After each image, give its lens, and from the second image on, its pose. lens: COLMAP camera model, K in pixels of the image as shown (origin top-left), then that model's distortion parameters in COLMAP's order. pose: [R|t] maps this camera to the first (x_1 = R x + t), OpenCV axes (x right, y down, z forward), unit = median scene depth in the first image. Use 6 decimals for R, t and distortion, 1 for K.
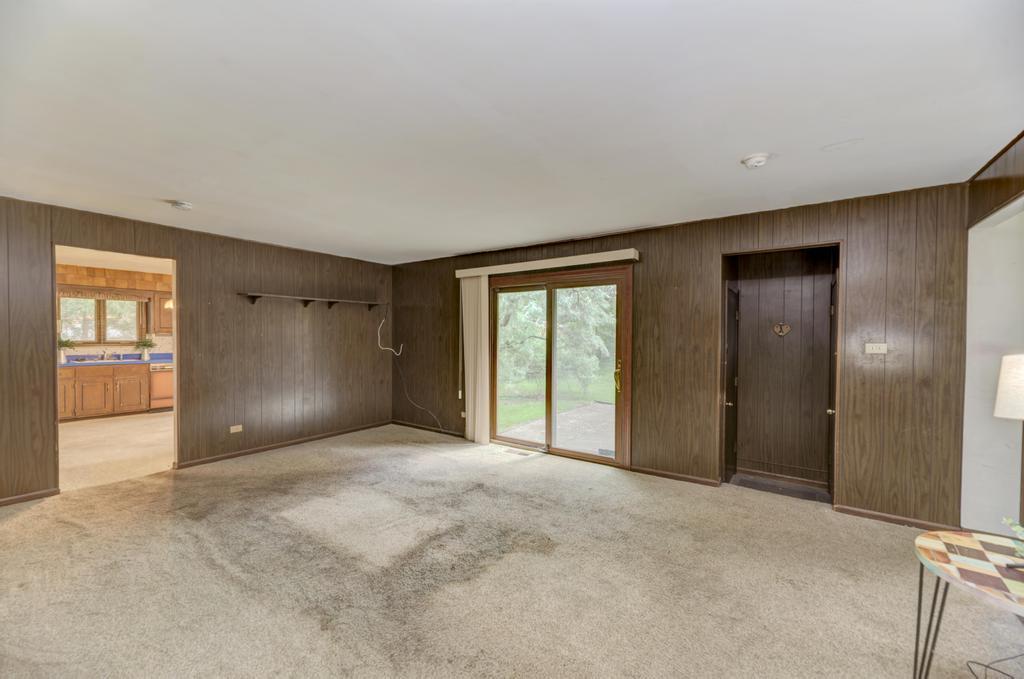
lens RADIAL K [[409.9, 0, 512.1], [0, 409.9, 340.6], [0, 0, 1]] dist [0.004226, -0.001711]
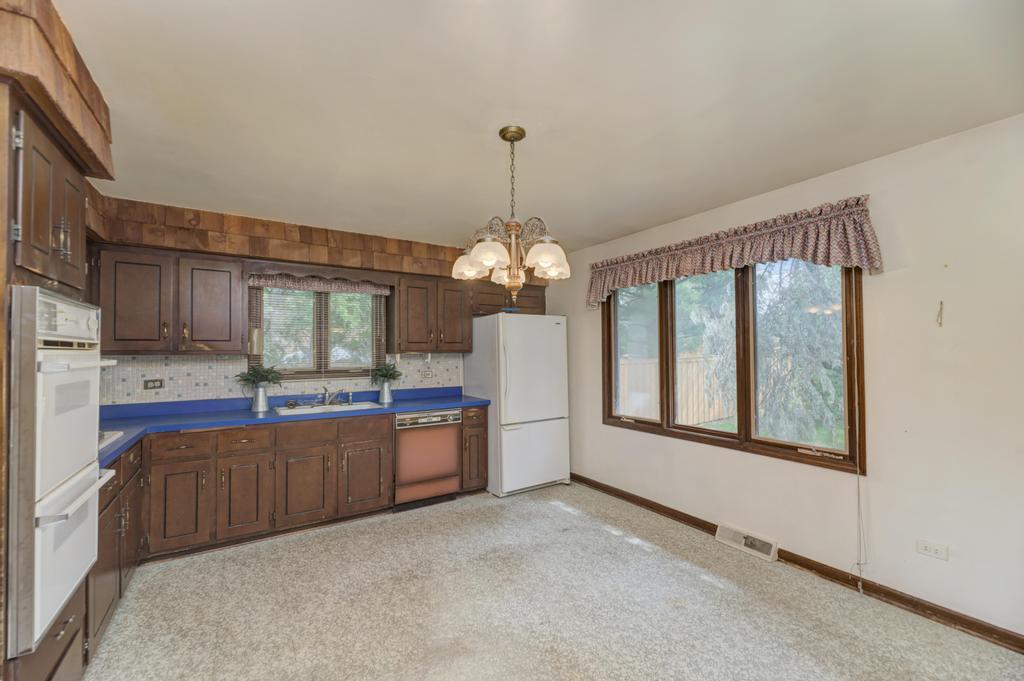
lens RADIAL K [[409.9, 0, 510.0], [0, 409.9, 345.1], [0, 0, 1]] dist [0.004226, -0.001711]
pose [[0.925805, -0.019646, -0.377490, -0.839006], [0.006691, 0.999344, -0.035600, -0.012875], [0.377942, 0.030433, 0.925329, 0.878707]]
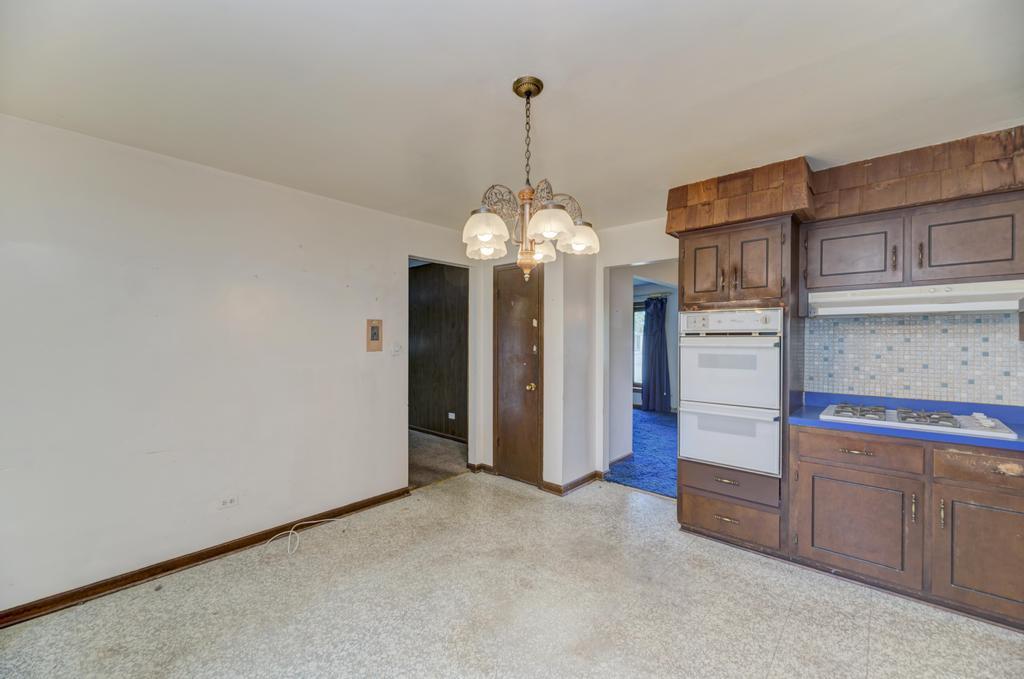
lens RADIAL K [[409.9, 0, 512.4], [0, 409.9, 344.4], [0, 0, 1]] dist [0.004226, -0.001711]
pose [[-0.992146, -0.009486, 0.124723, -1.024004], [-0.006204, 0.999625, 0.026681, -0.025072], [-0.124929, 0.025698, -0.991833, 1.626538]]
